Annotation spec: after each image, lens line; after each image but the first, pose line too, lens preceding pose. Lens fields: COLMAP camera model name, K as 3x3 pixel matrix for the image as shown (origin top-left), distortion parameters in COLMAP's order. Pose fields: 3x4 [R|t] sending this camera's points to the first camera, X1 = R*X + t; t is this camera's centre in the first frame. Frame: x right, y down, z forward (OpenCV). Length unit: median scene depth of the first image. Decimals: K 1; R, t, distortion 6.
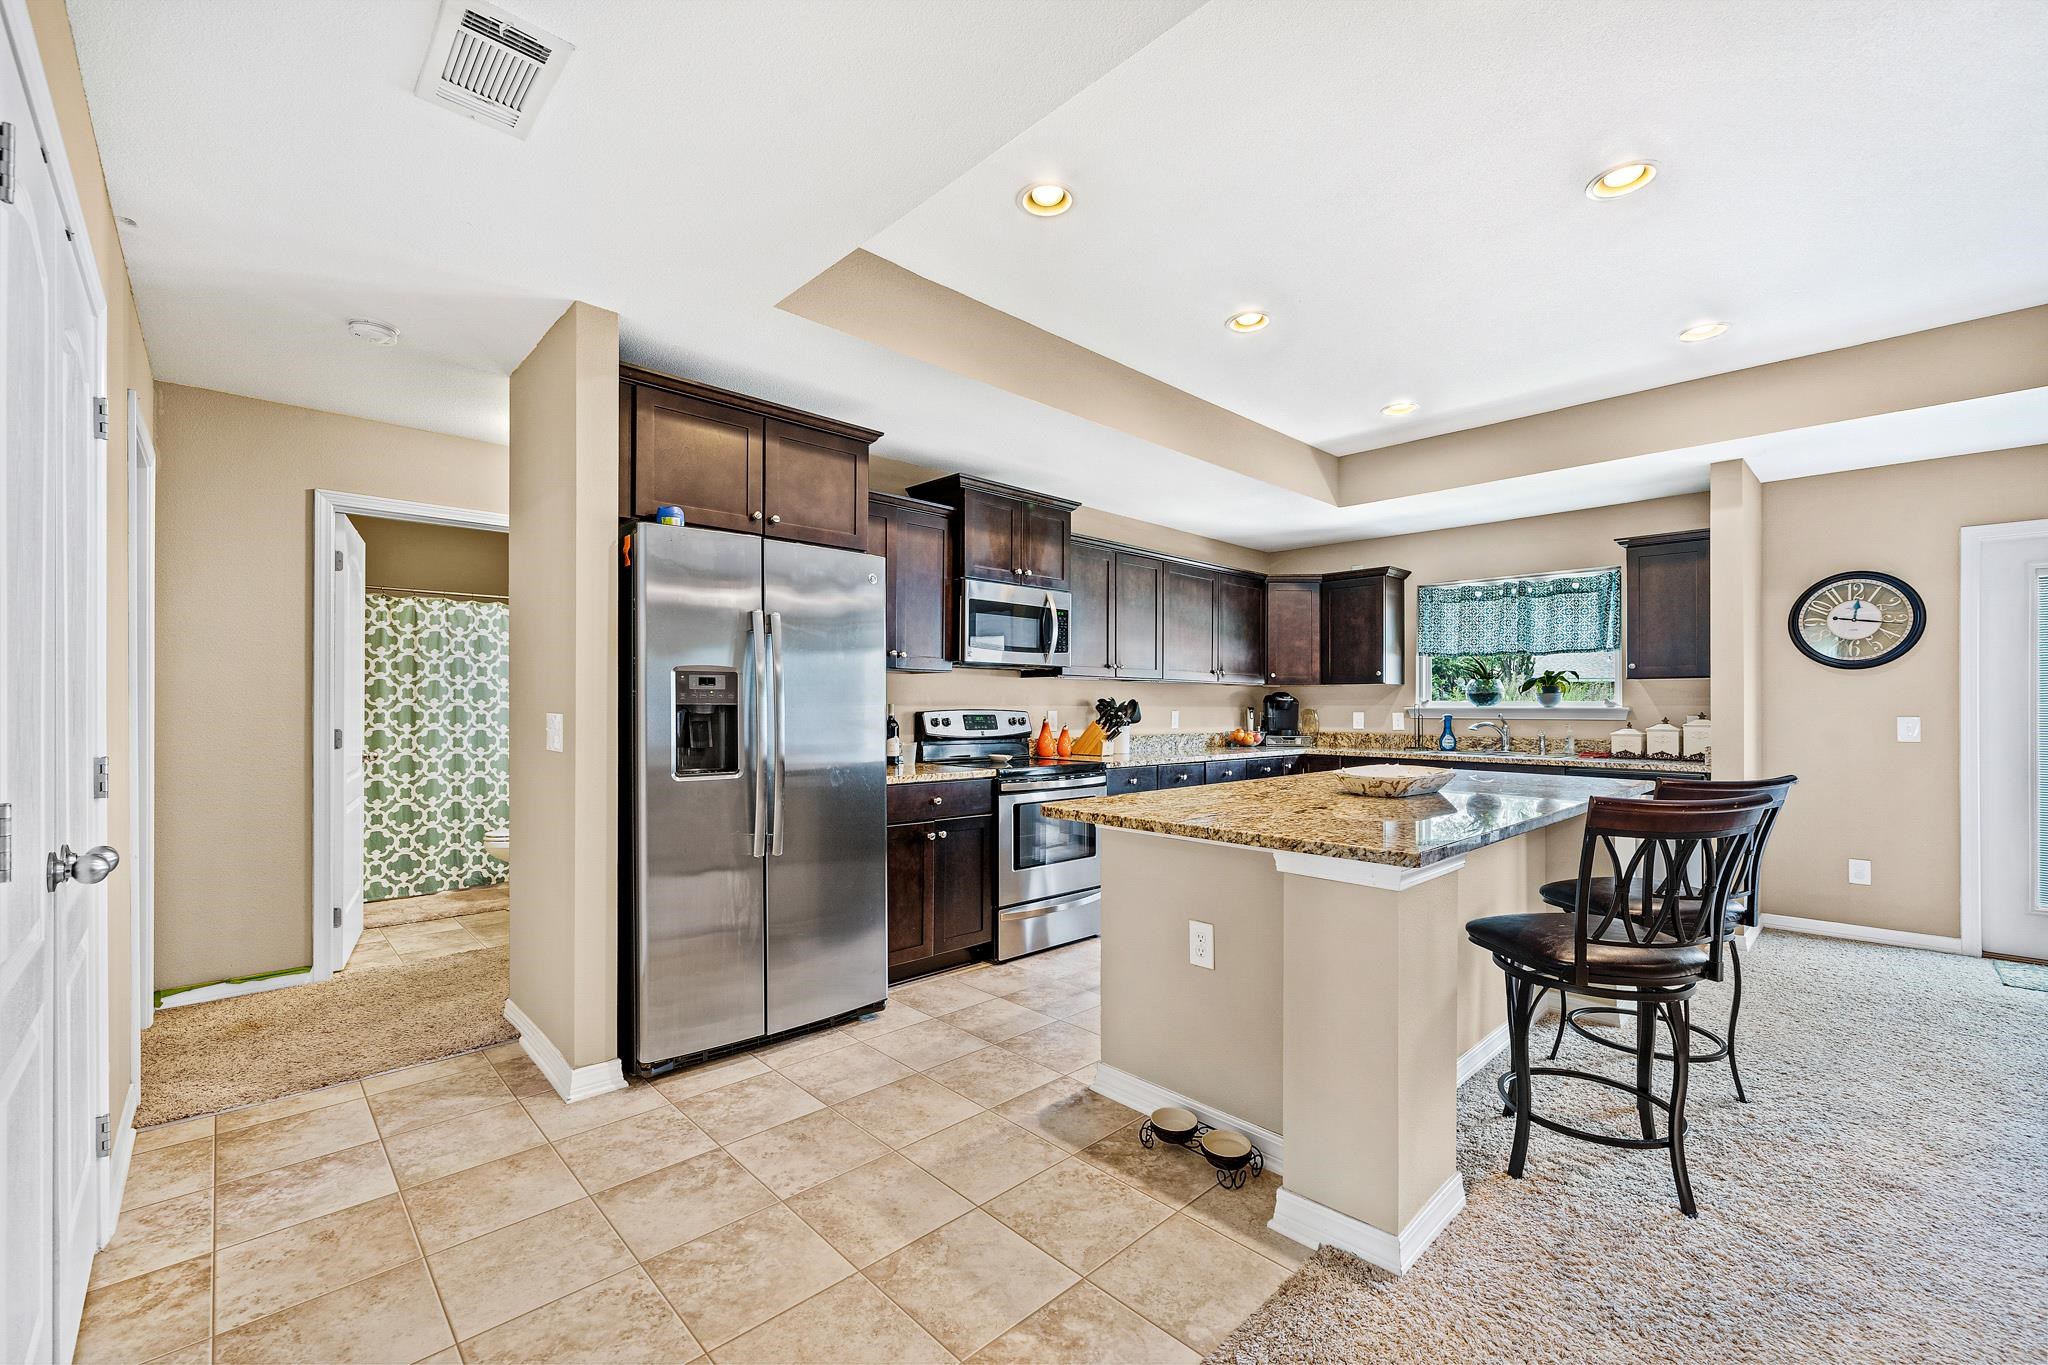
lens RADIAL K [[839.5, 0, 1024.4], [0, 839.5, 724.0], [0, 0, 1]] dist [0.003890, -0.000465]
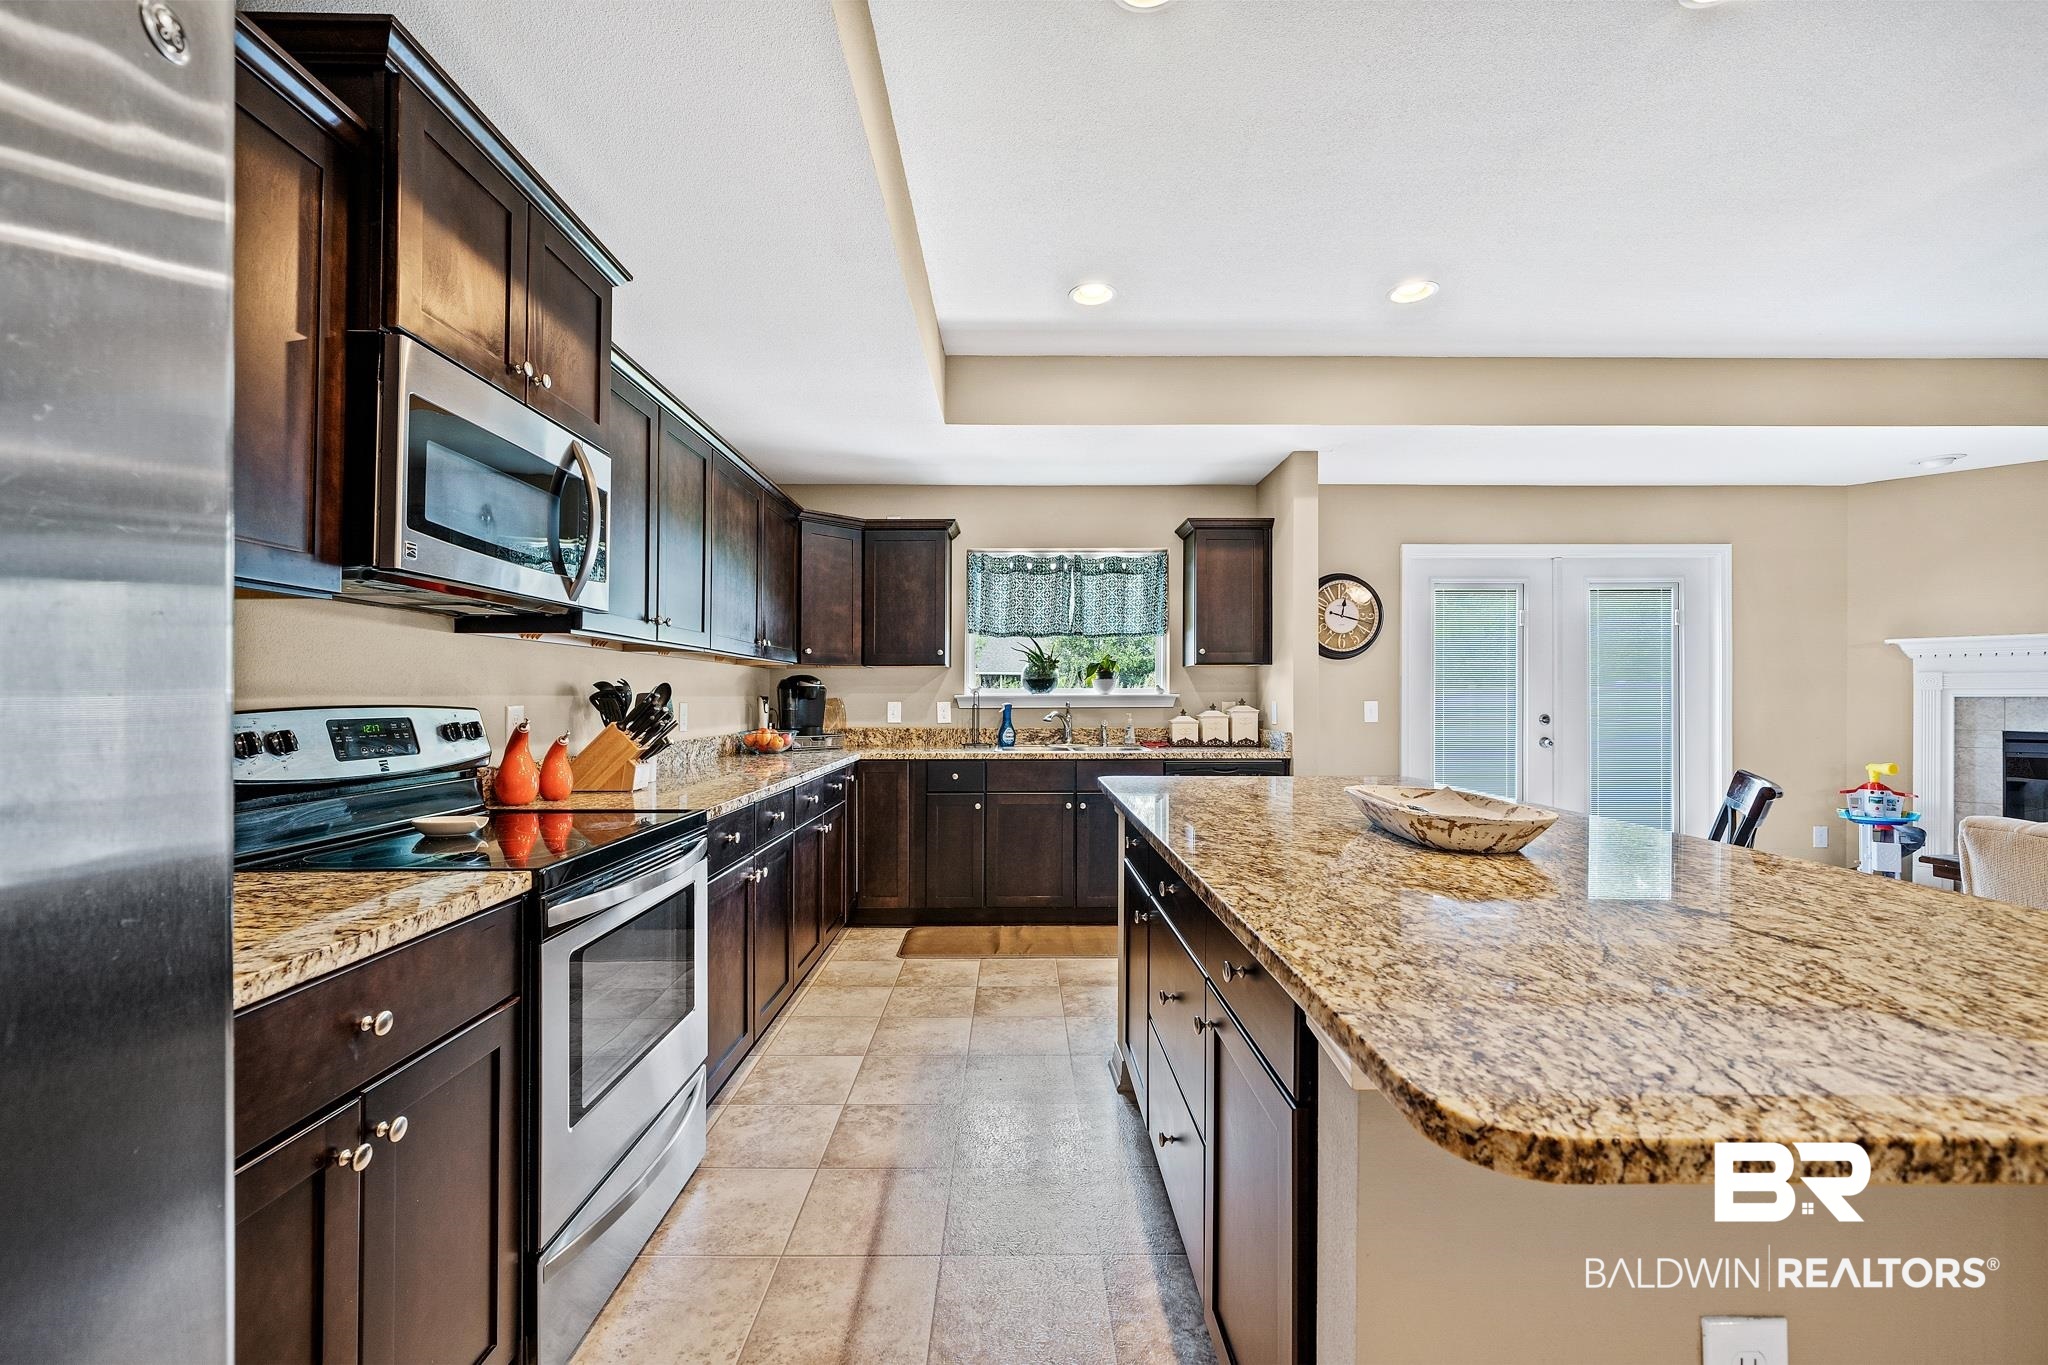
lens RADIAL K [[839.5, 0, 1017.1], [0, 839.5, 689.4], [0, 0, 1]] dist [0.003890, -0.000465]
pose [[0.686820, 0.000313, 0.726827, -0.116625], [0.020627, 0.999589, -0.019922, -0.009280], [-0.726535, 0.028675, 0.686531, 0.452636]]
